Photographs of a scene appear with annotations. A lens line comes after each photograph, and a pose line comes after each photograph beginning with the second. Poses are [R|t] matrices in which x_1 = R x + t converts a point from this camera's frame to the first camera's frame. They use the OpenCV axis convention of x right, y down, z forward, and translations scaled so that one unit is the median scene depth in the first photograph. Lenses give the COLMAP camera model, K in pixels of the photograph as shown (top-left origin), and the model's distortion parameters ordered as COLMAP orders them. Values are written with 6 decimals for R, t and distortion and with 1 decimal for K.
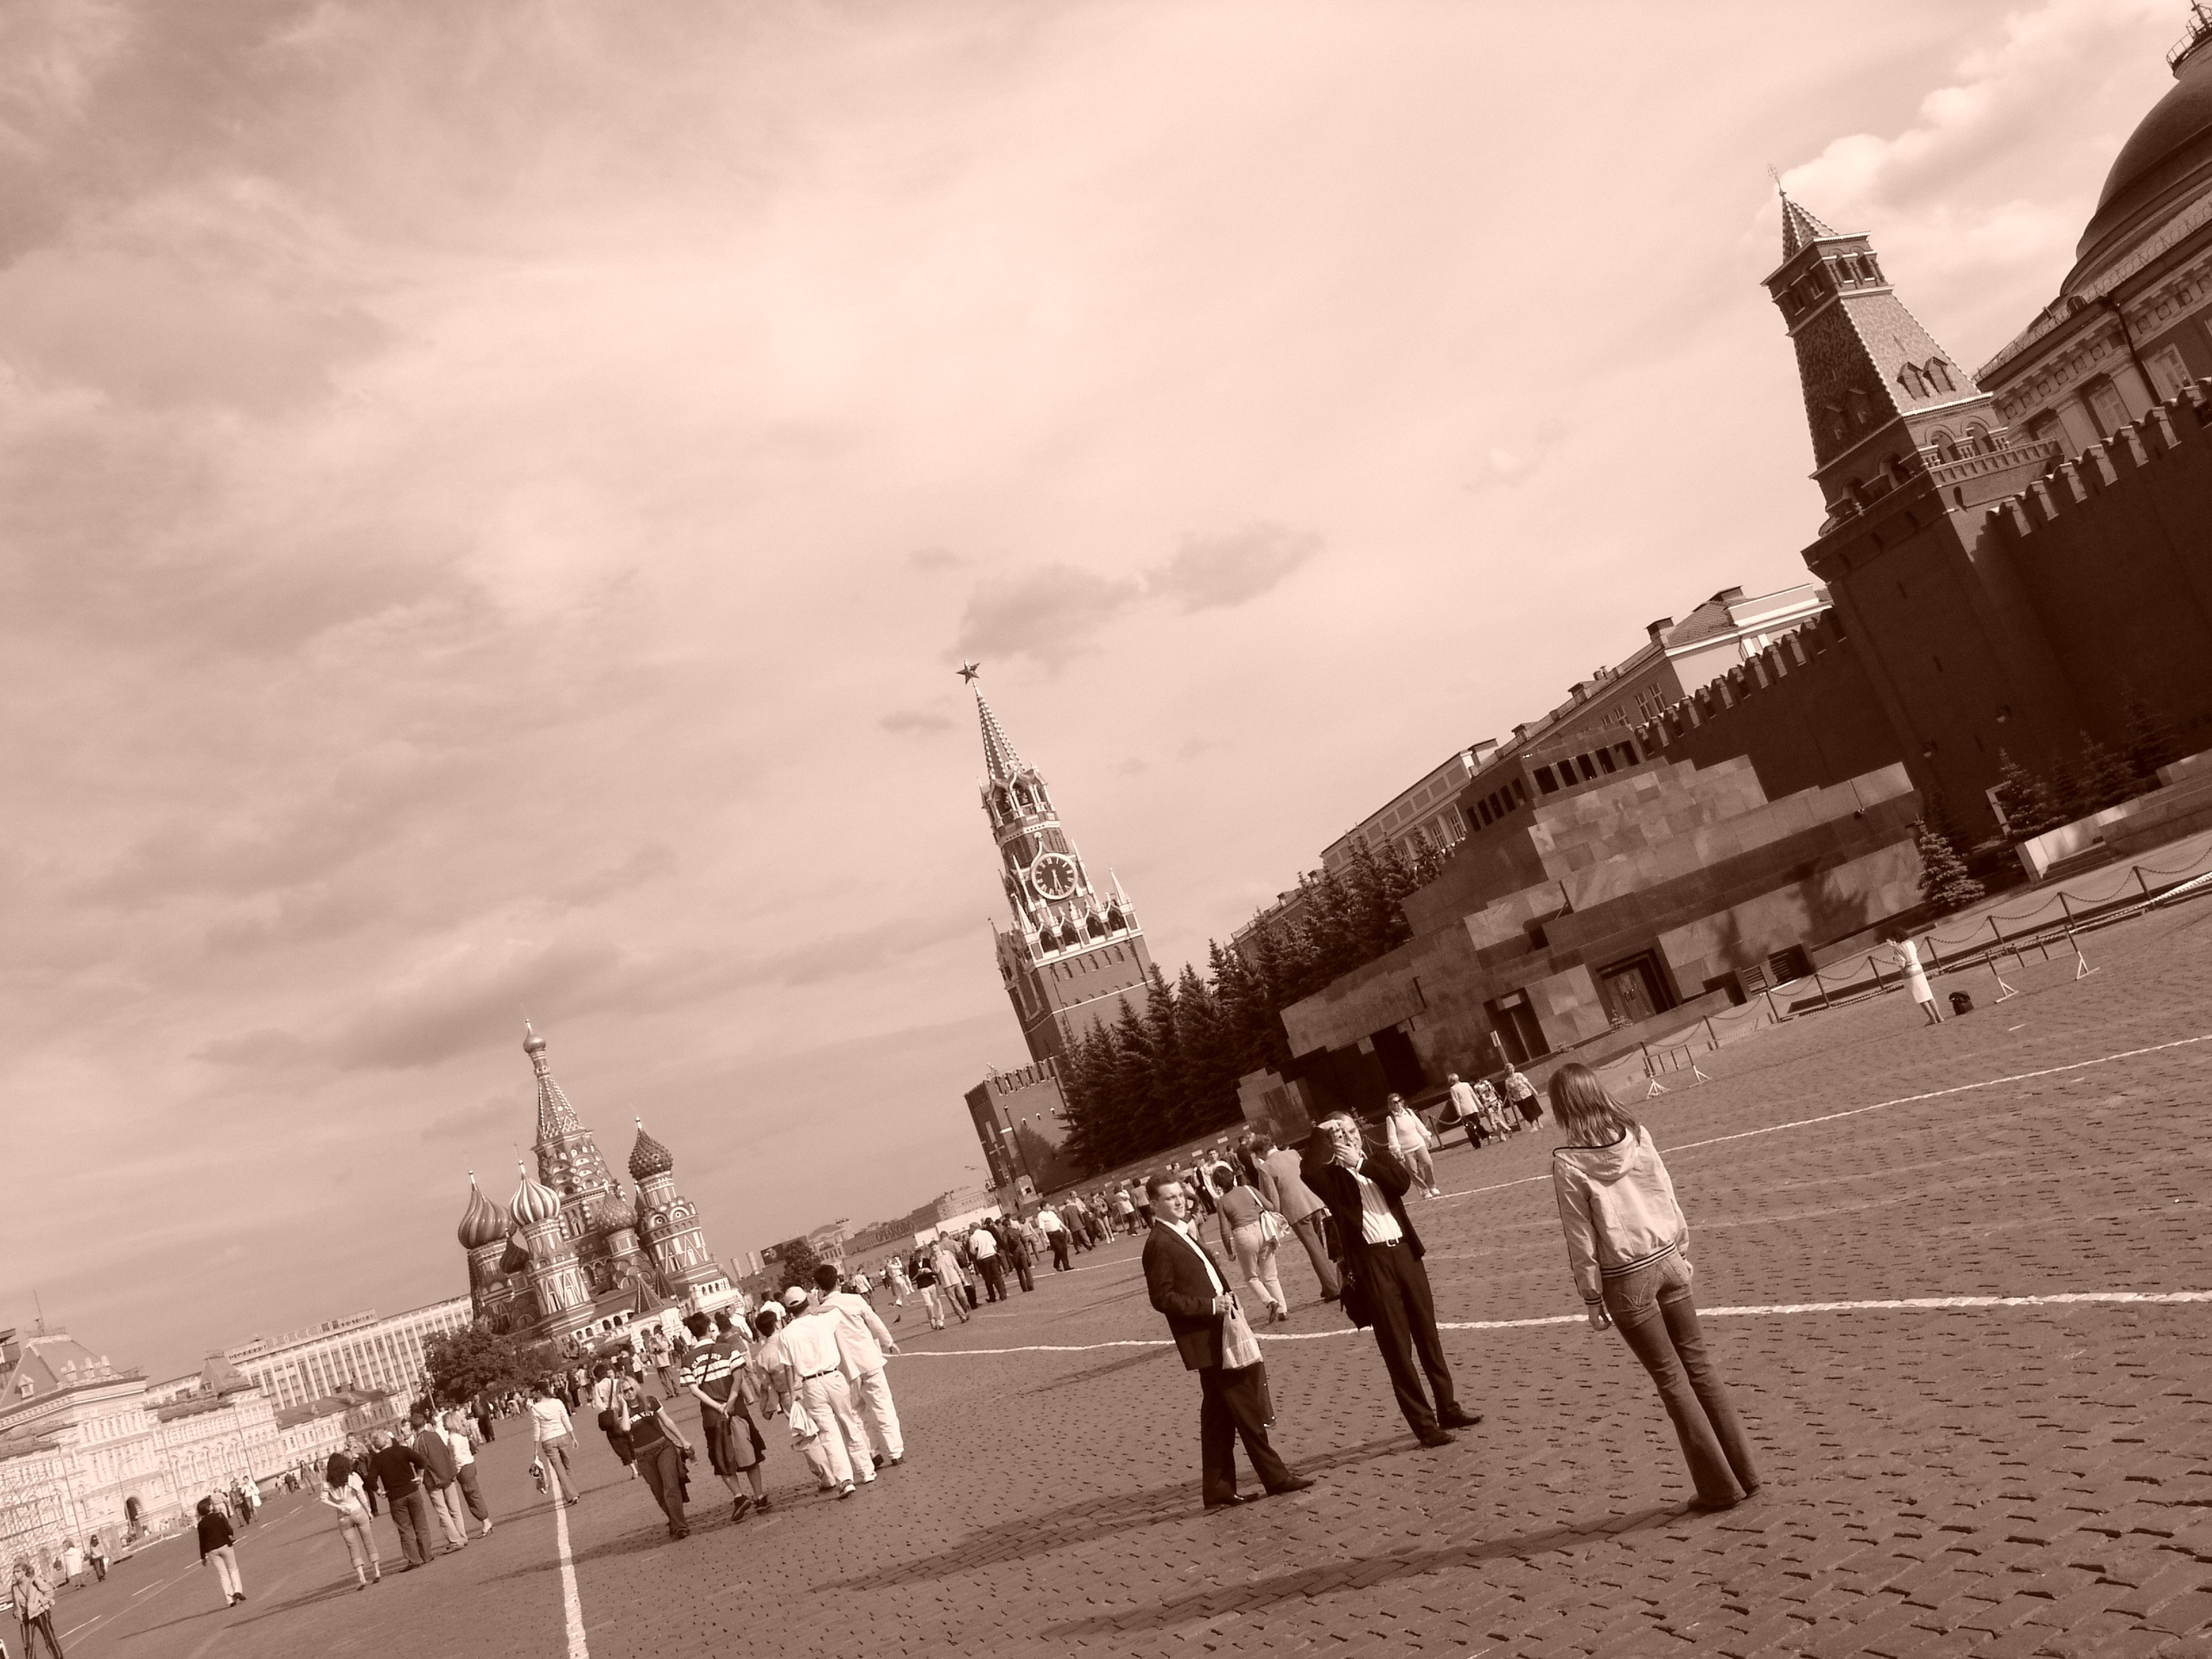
lens RADIAL K [[1845.7, 0, 1106.0], [0, 1845.7, 829.5], [0, 0, 1]] dist [-0.159068, 0.148444]
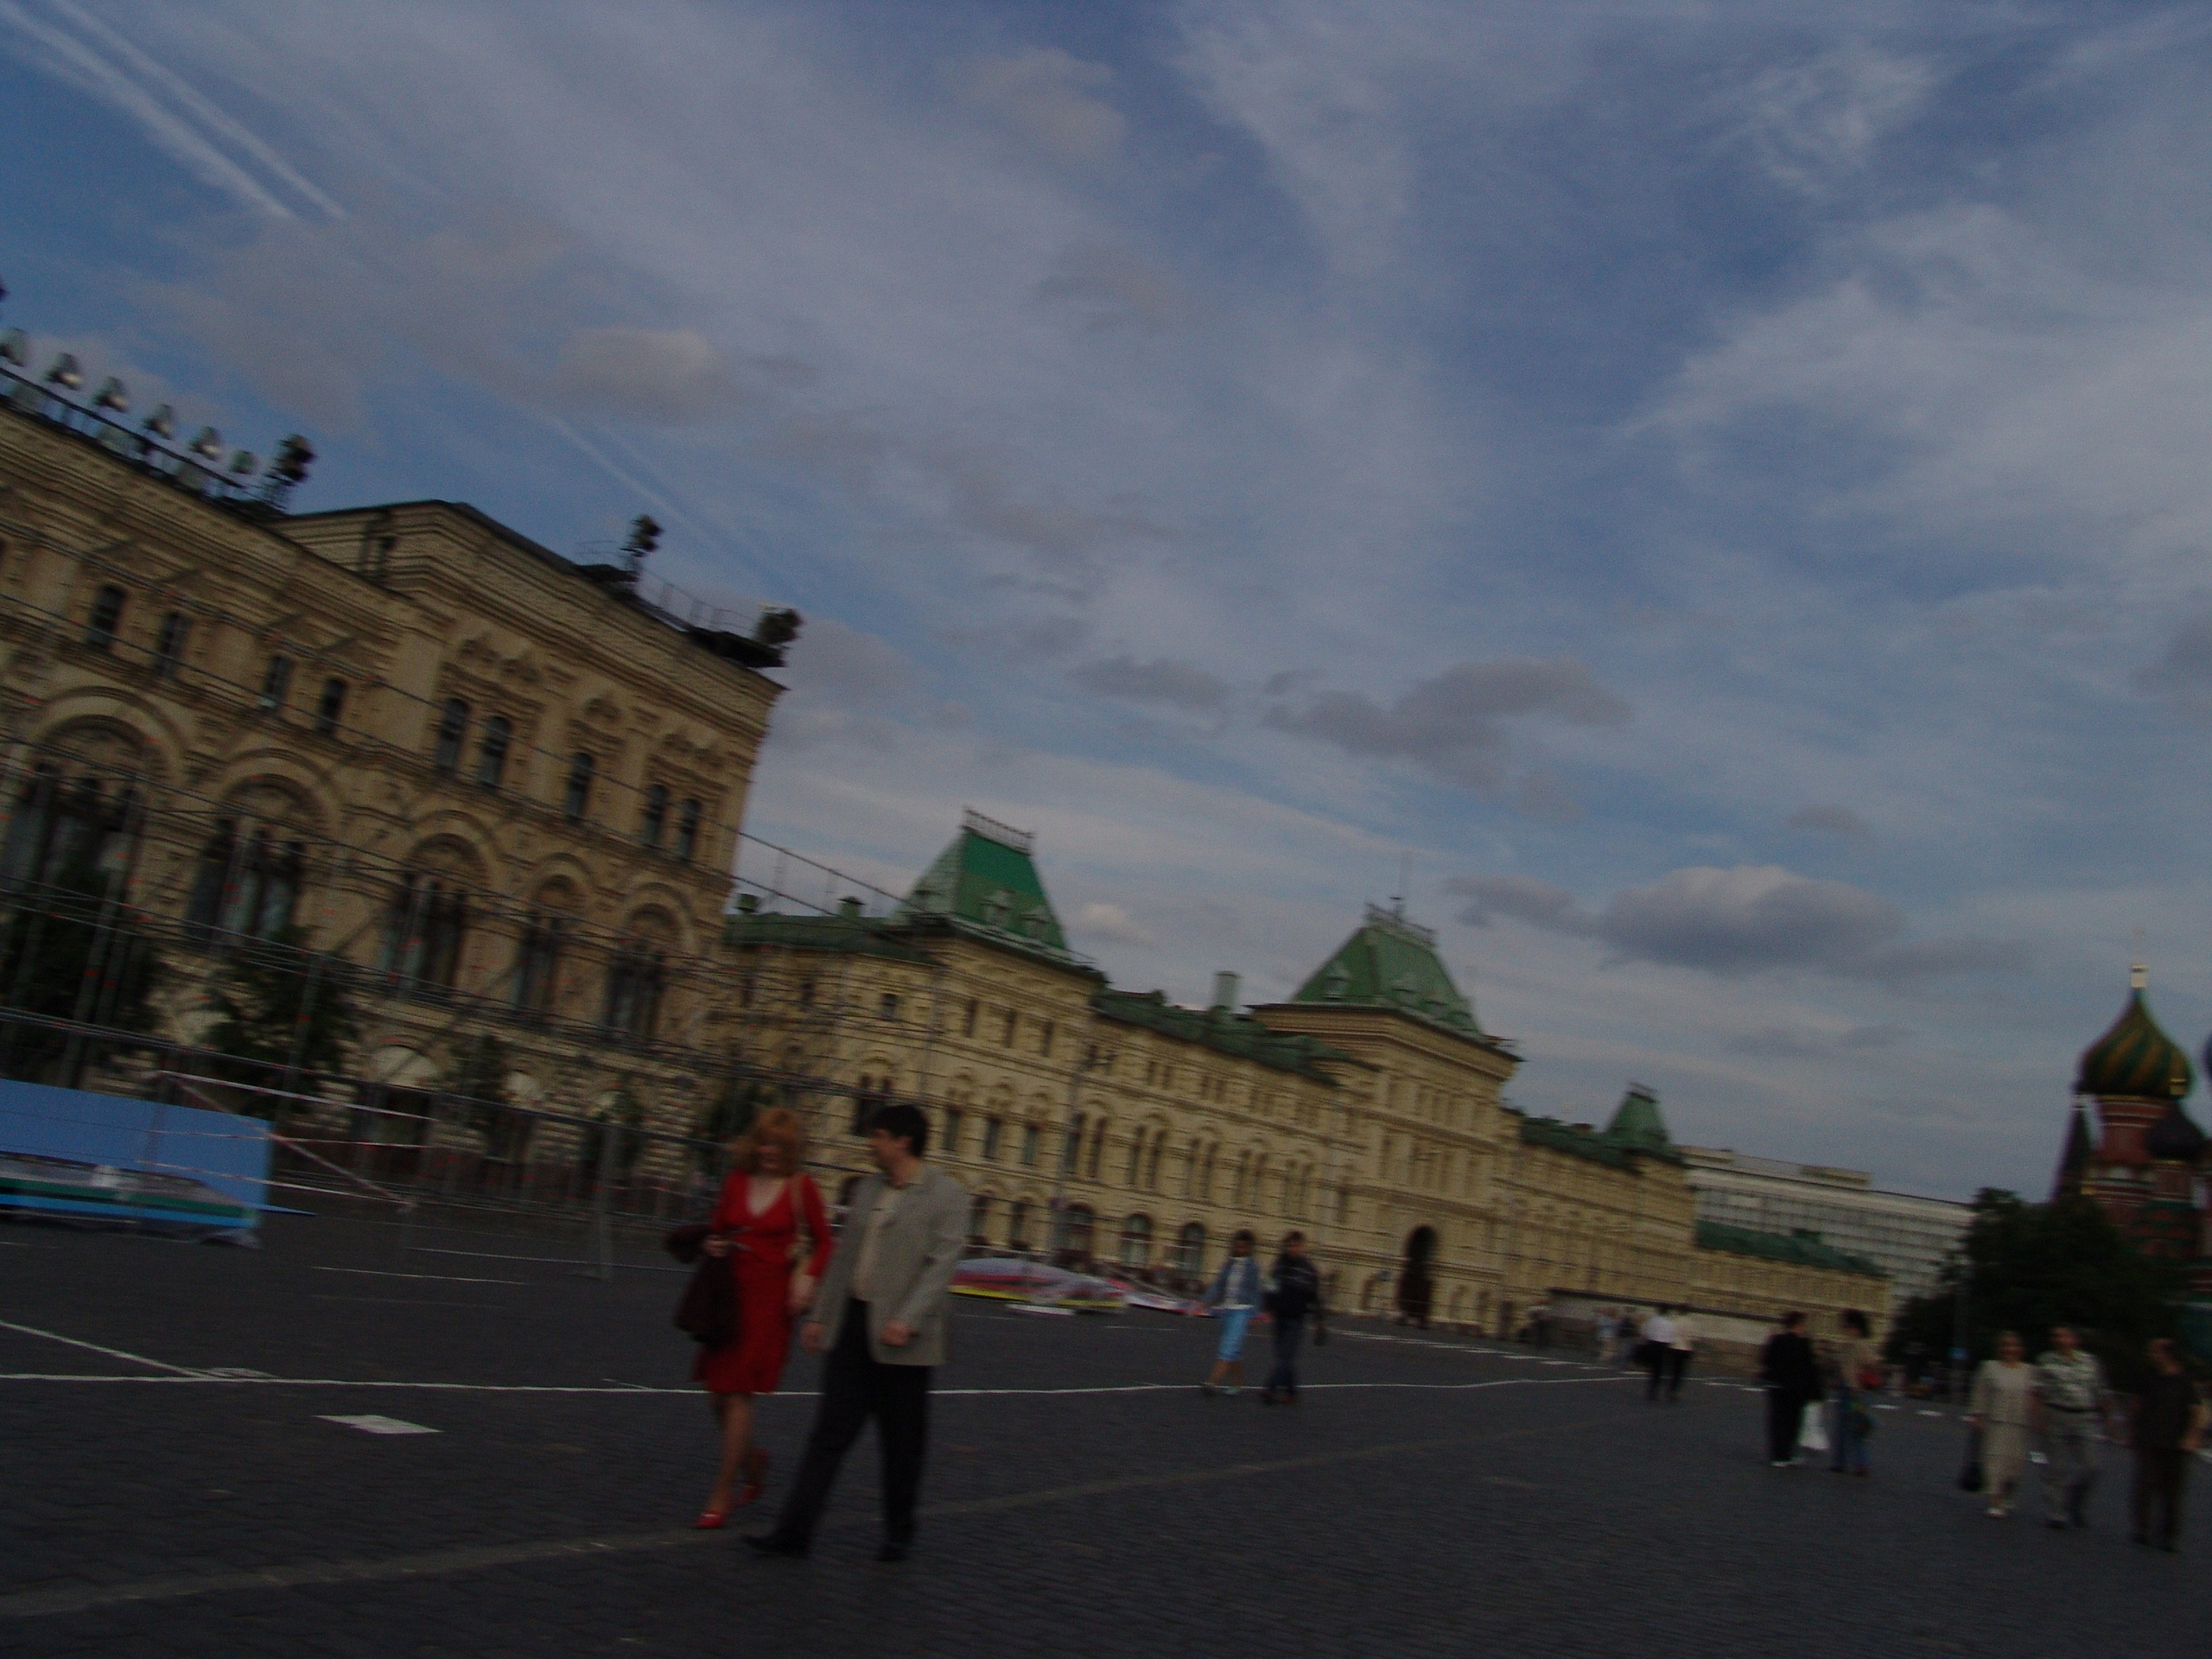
lens RADIAL K [[1845.7, 0, 1106.0], [0, 1845.7, 829.5], [0, 0, 1]] dist [-0.159068, 0.148444]
pose [[0.626977, 0.283232, -0.725727, -0.349076], [-0.242122, 0.956279, 0.164034, 0.288910], [0.740457, 0.072868, 0.668142, 0.826525]]
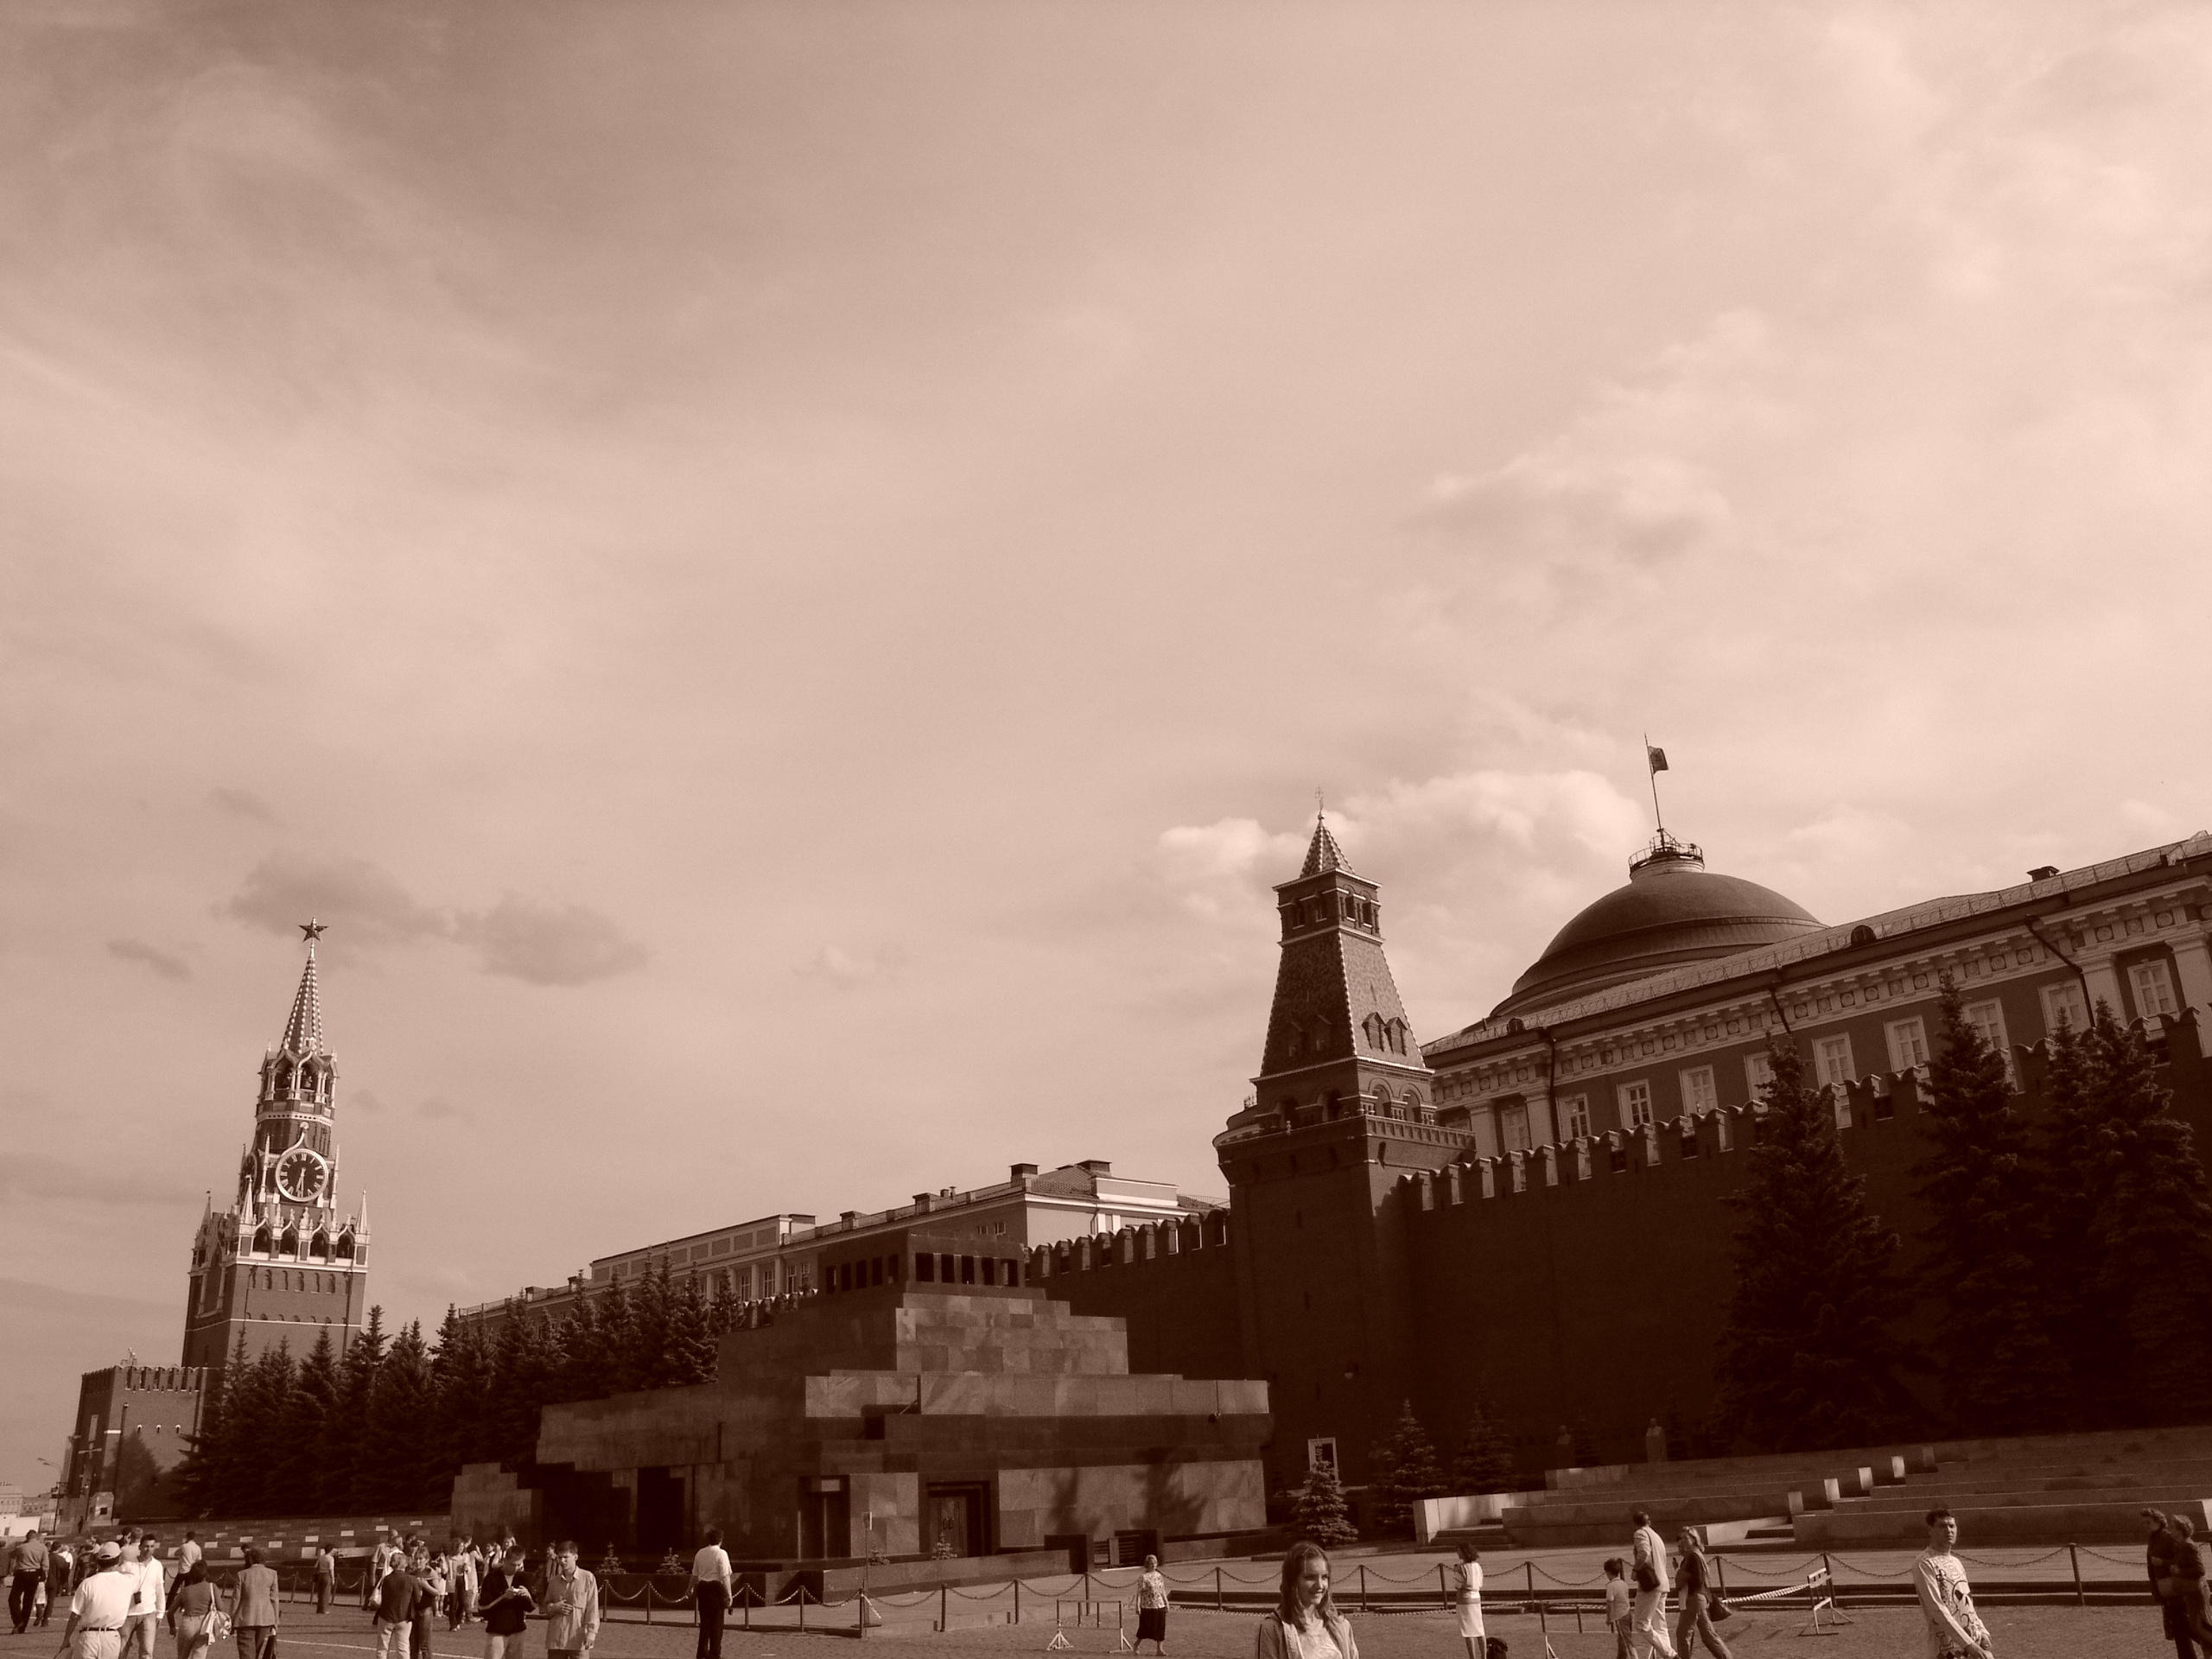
lens RADIAL K [[1845.7, 0, 1106.0], [0, 1845.7, 829.5], [0, 0, 1]] dist [-0.159068, 0.148444]
pose [[0.856940, 0.429878, 0.284358, -0.021658], [-0.343260, 0.887547, -0.307300, 0.016228], [-0.384483, 0.165729, 0.908134, 0.049639]]
